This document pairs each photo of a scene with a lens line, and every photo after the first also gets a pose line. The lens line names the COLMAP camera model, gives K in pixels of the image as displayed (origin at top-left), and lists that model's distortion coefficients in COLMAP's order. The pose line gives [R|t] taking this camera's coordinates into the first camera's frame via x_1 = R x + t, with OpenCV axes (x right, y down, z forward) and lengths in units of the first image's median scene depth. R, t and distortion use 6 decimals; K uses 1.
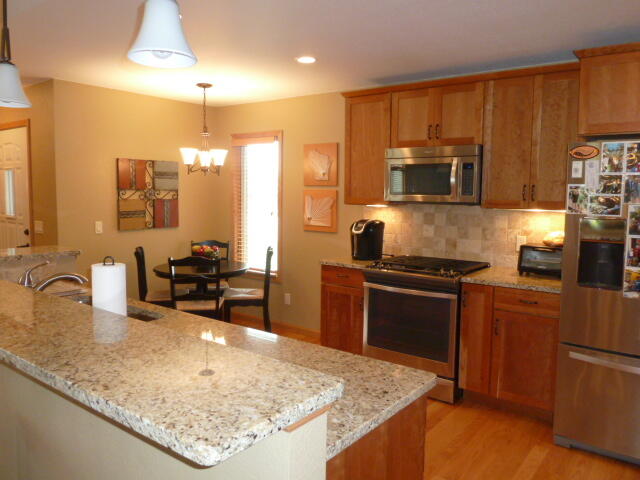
lens RADIAL K [[511.7, 0, 319.1], [0, 511.7, 240.2], [0, 0, 1]] dist [-0.014701, 0.002374]
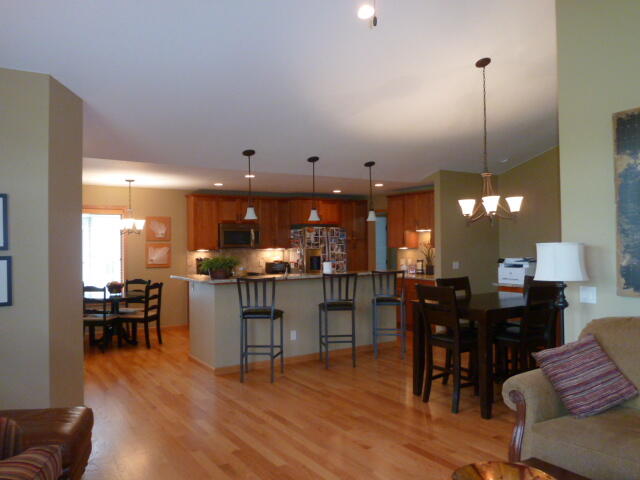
lens RADIAL K [[511.7, 0, 319.9], [0, 511.7, 237.7], [0, 0, 1]] dist [-0.014701, 0.002374]
pose [[0.325327, -0.005947, 0.945583, -1.688330], [0.105433, 0.993973, -0.030023, -0.009567], [-0.939705, 0.109463, 0.323993, -0.085814]]
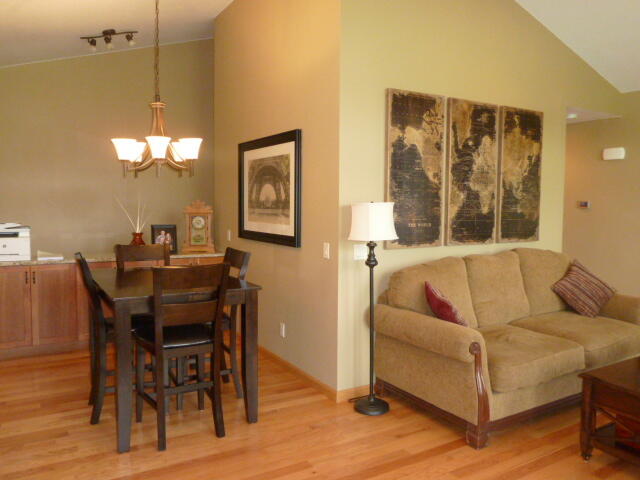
lens RADIAL K [[511.7, 0, 319.3], [0, 511.7, 238.3], [0, 0, 1]] dist [-0.014701, 0.002374]
pose [[-0.936215, -0.043990, 0.348662, -0.998515], [0.015711, 0.985904, 0.166575, -0.068923], [-0.351075, 0.161428, -0.922327, 0.628804]]
